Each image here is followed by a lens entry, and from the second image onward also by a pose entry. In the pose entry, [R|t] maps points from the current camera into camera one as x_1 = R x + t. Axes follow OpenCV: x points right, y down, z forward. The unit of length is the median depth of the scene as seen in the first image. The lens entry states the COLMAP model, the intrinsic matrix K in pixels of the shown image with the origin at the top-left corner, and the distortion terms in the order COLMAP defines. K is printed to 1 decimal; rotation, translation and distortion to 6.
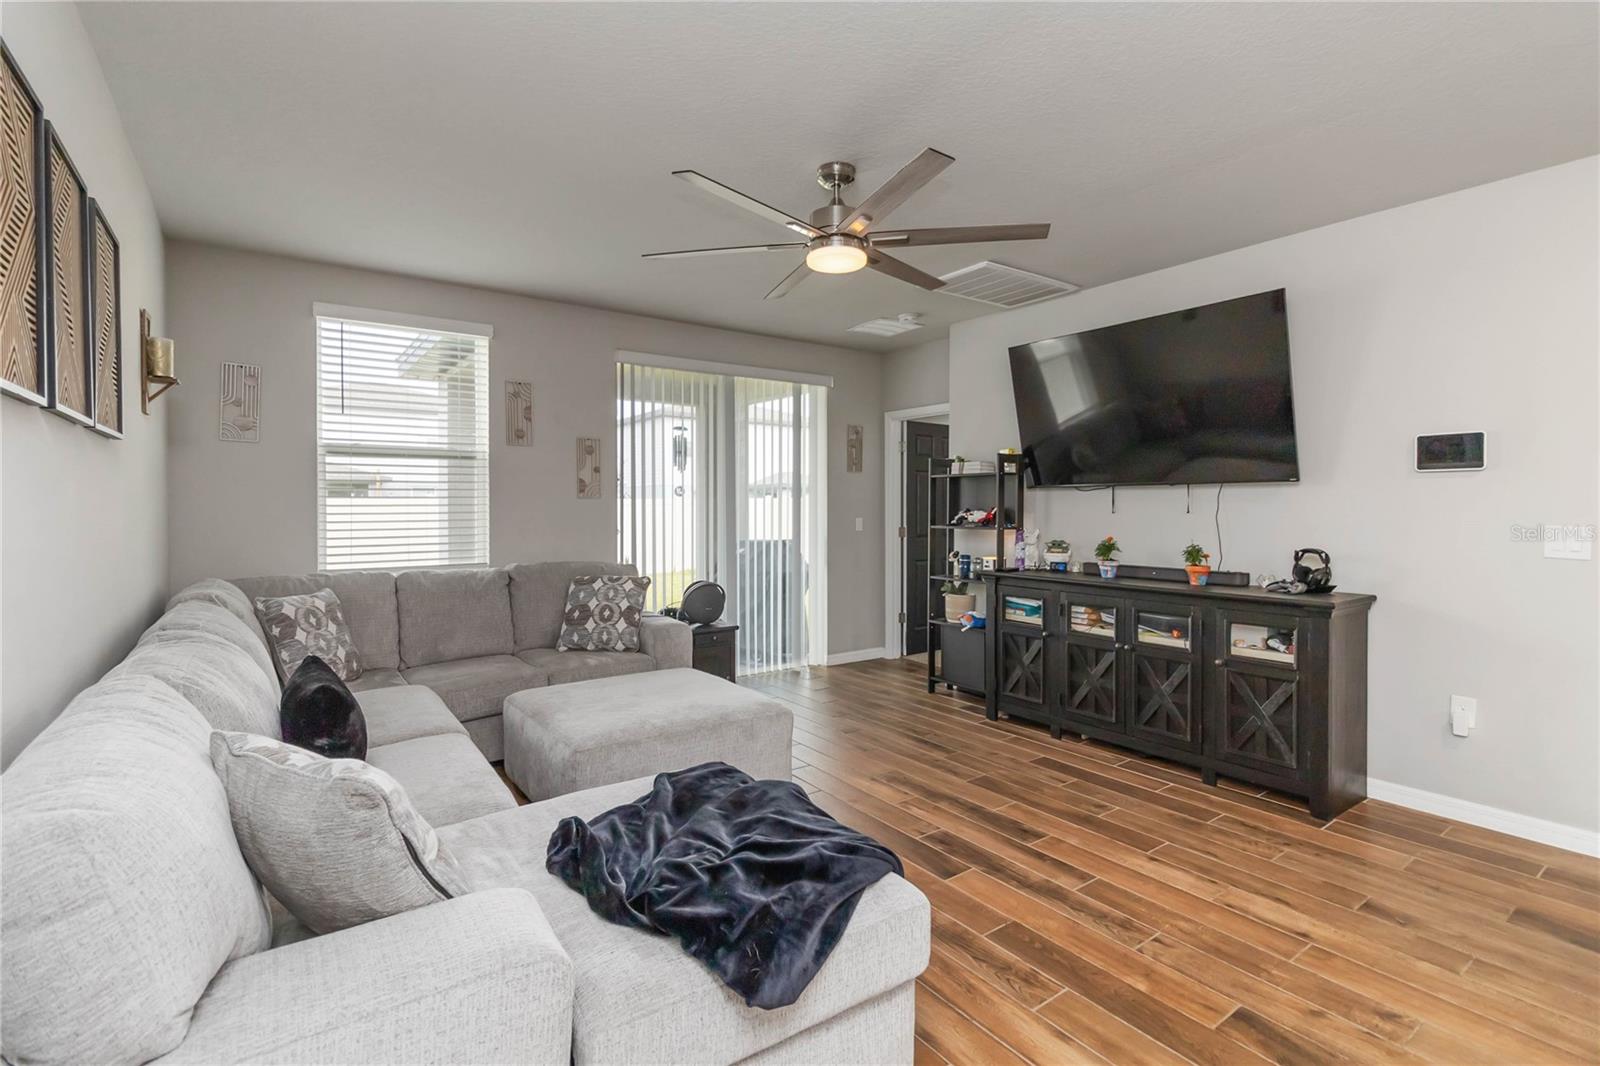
lens RADIAL K [[734.0, 0, 788.5], [0, 734.0, 513.7], [0, 0, 1]] dist [-0.000310, 0.000733]
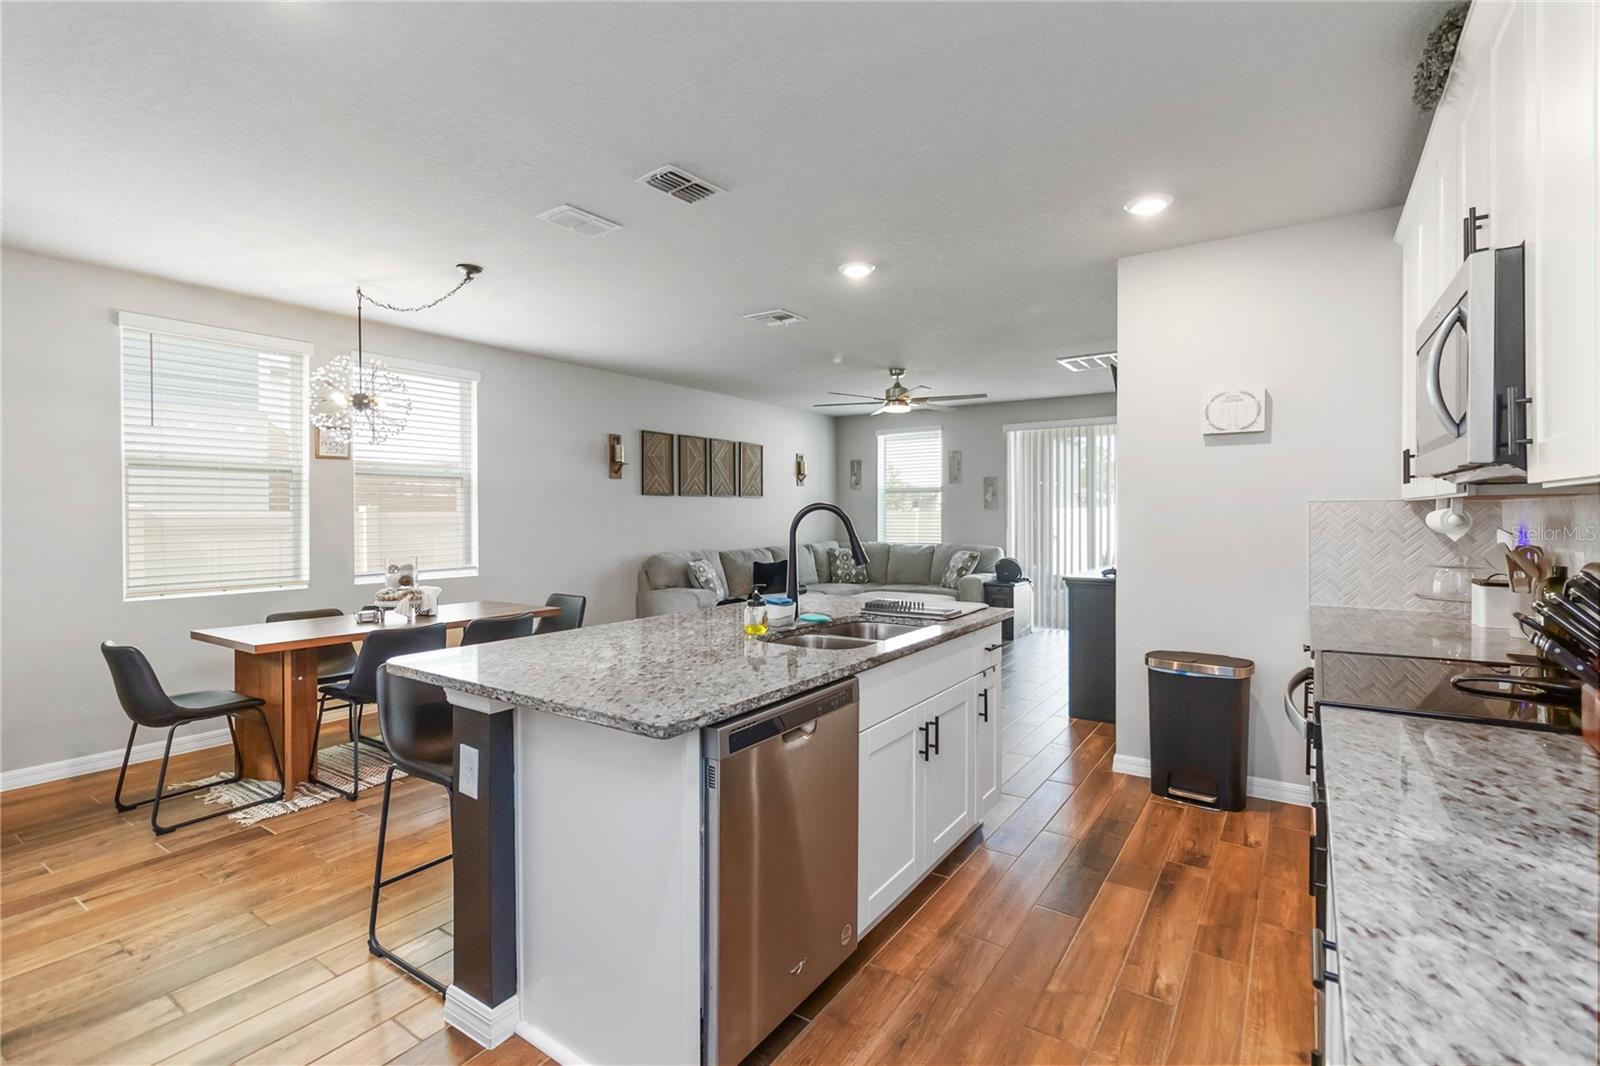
lens RADIAL K [[734.0, 0, 803.3], [0, 734.0, 522.4], [0, 0, 1]] dist [-0.000310, 0.000733]
pose [[0.346095, 0.010390, -0.938142, 1.480229], [-0.007072, 0.999939, 0.008465, -0.003790], [0.938173, 0.003705, 0.346147, -0.058475]]
